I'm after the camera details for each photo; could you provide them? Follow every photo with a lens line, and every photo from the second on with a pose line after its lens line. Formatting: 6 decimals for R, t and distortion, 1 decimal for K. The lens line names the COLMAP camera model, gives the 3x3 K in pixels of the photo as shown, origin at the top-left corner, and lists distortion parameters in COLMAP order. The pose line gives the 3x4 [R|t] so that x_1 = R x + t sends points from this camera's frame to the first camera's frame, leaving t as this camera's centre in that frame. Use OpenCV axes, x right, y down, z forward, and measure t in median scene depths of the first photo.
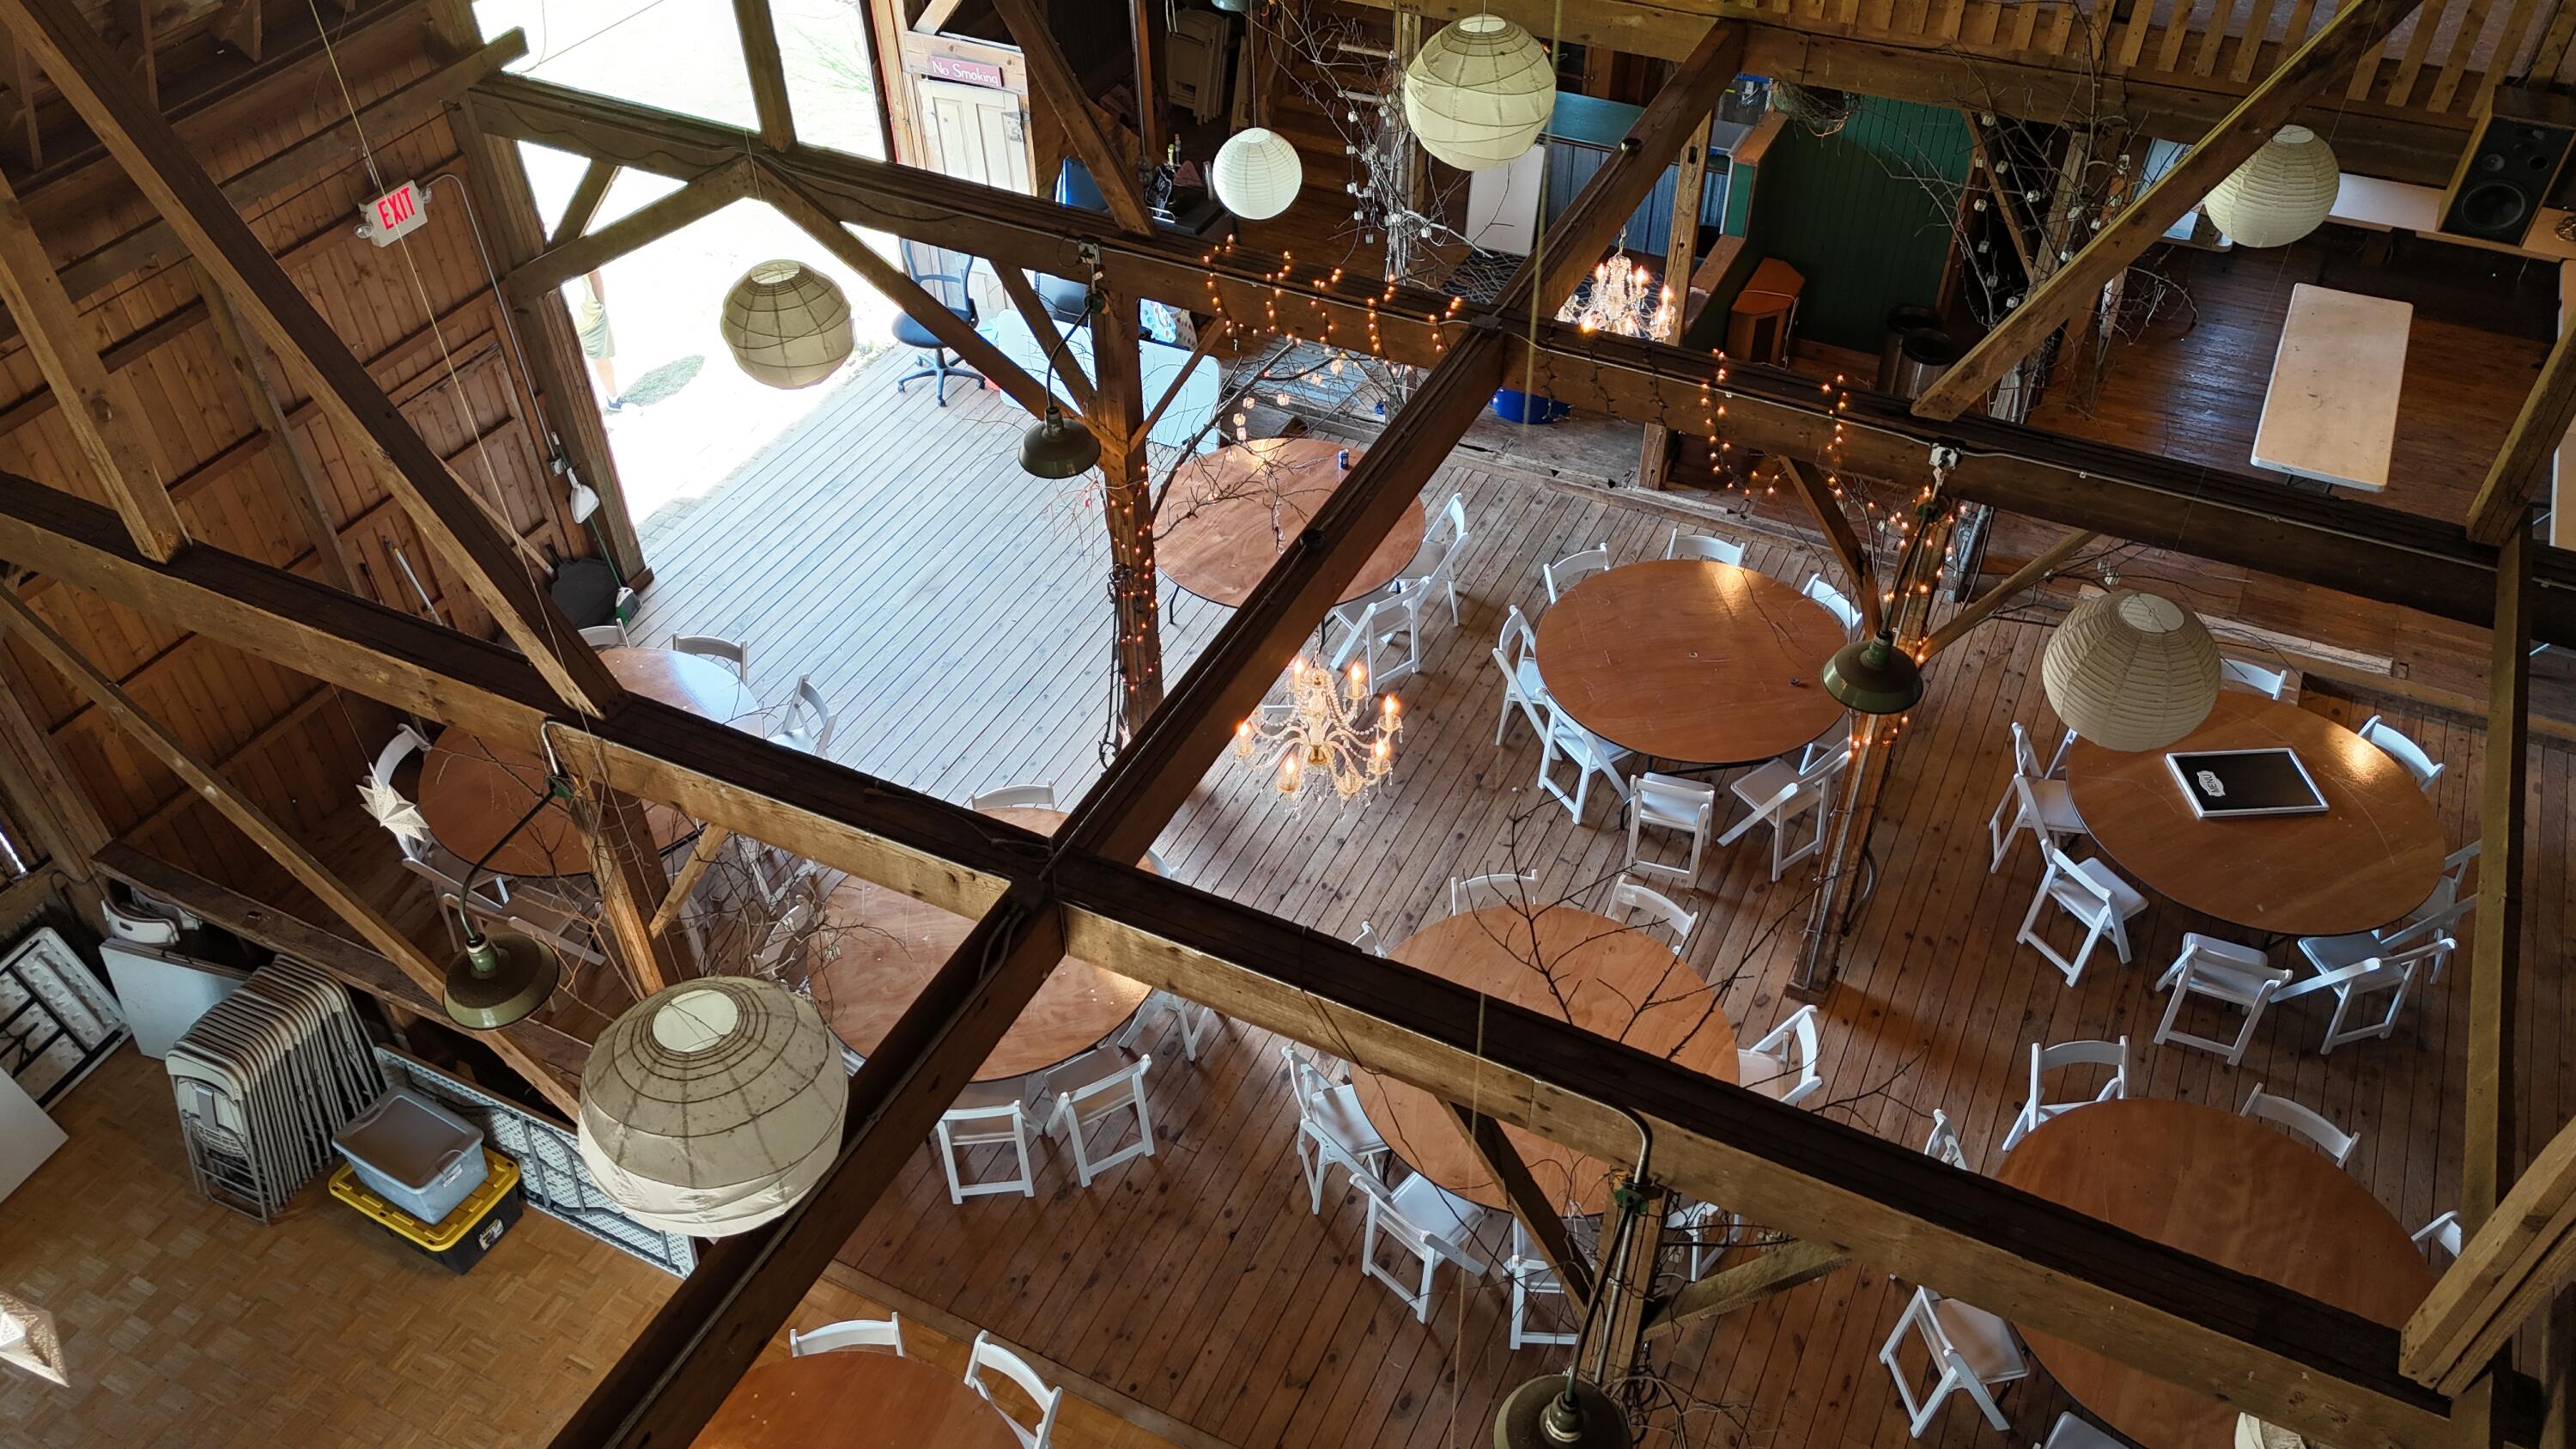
lens RADIAL K [[1904.0, 0, 1288.5], [0, 1904.0, 725.8], [0, 0, 1]] dist [0.008903, -0.000251]
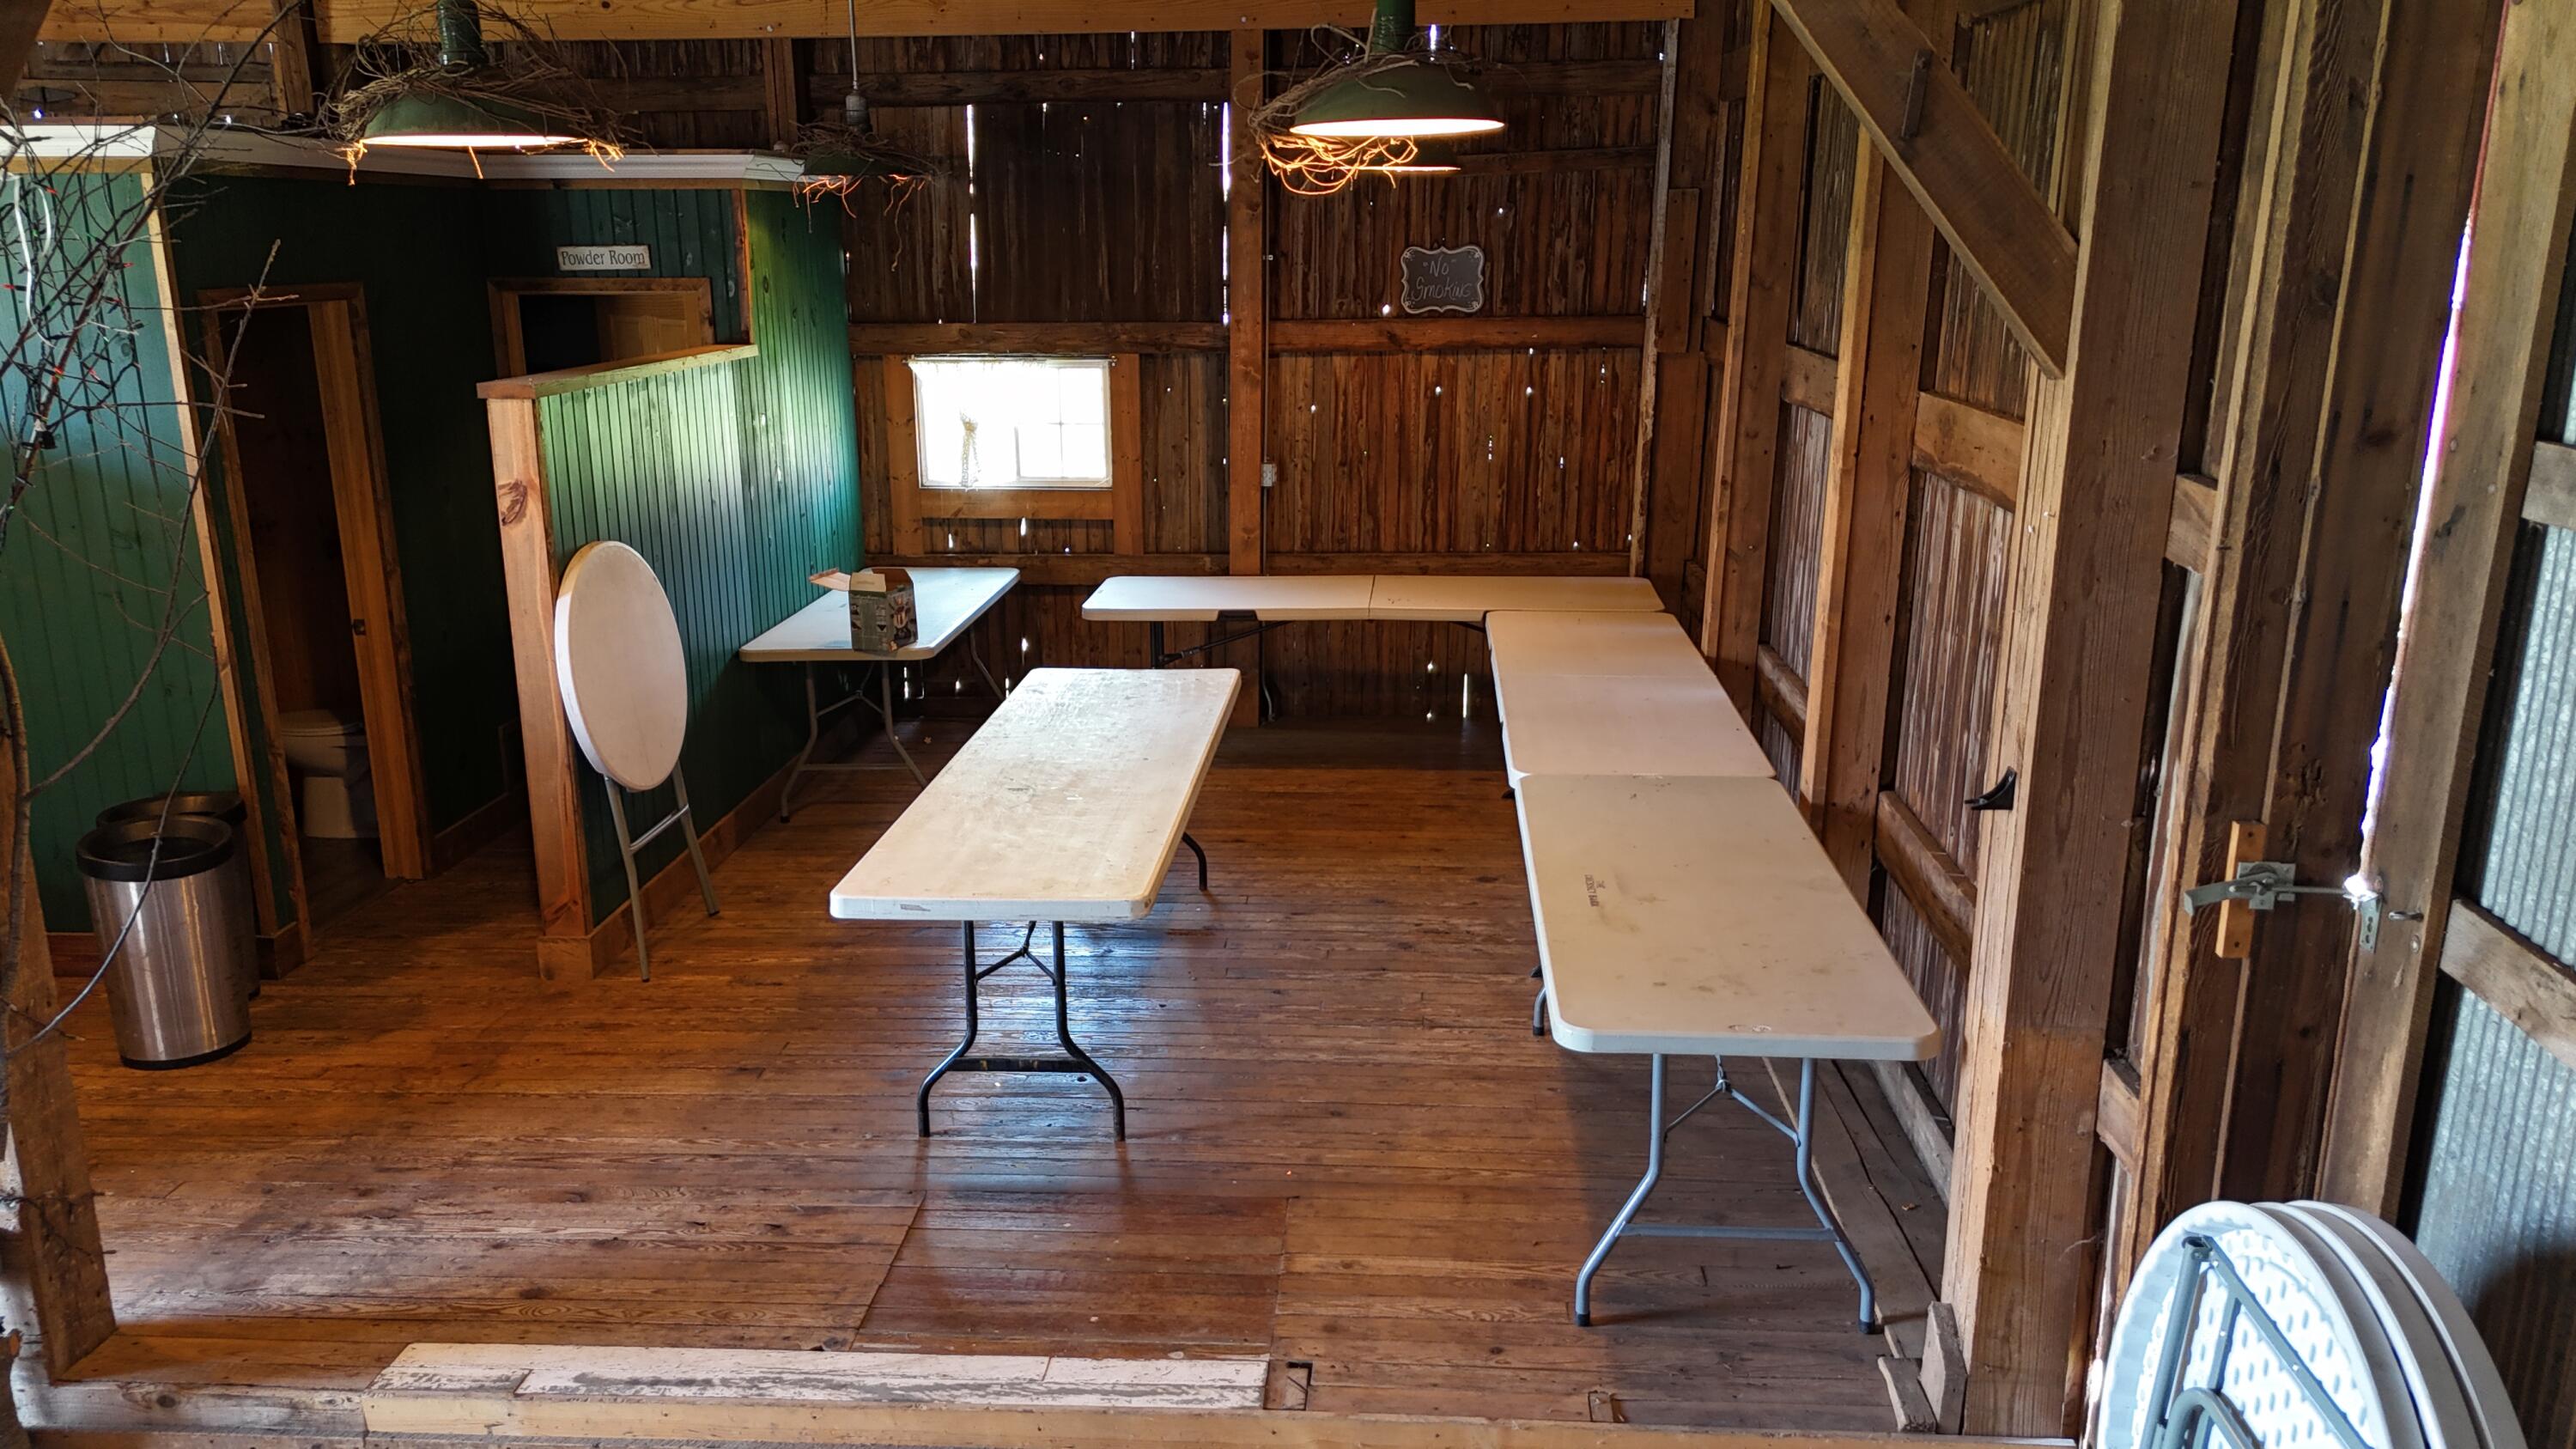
lens RADIAL K [[1904.0, 0, 1292.5], [0, 1904.0, 725.9], [0, 0, 1]] dist [0.008903, -0.000251]
pose [[0.917426, -0.089293, 0.387758, 0.409451], [0.257460, 0.876224, -0.407366, 0.005308], [-0.303388, 0.473560, 0.826860, 0.590746]]
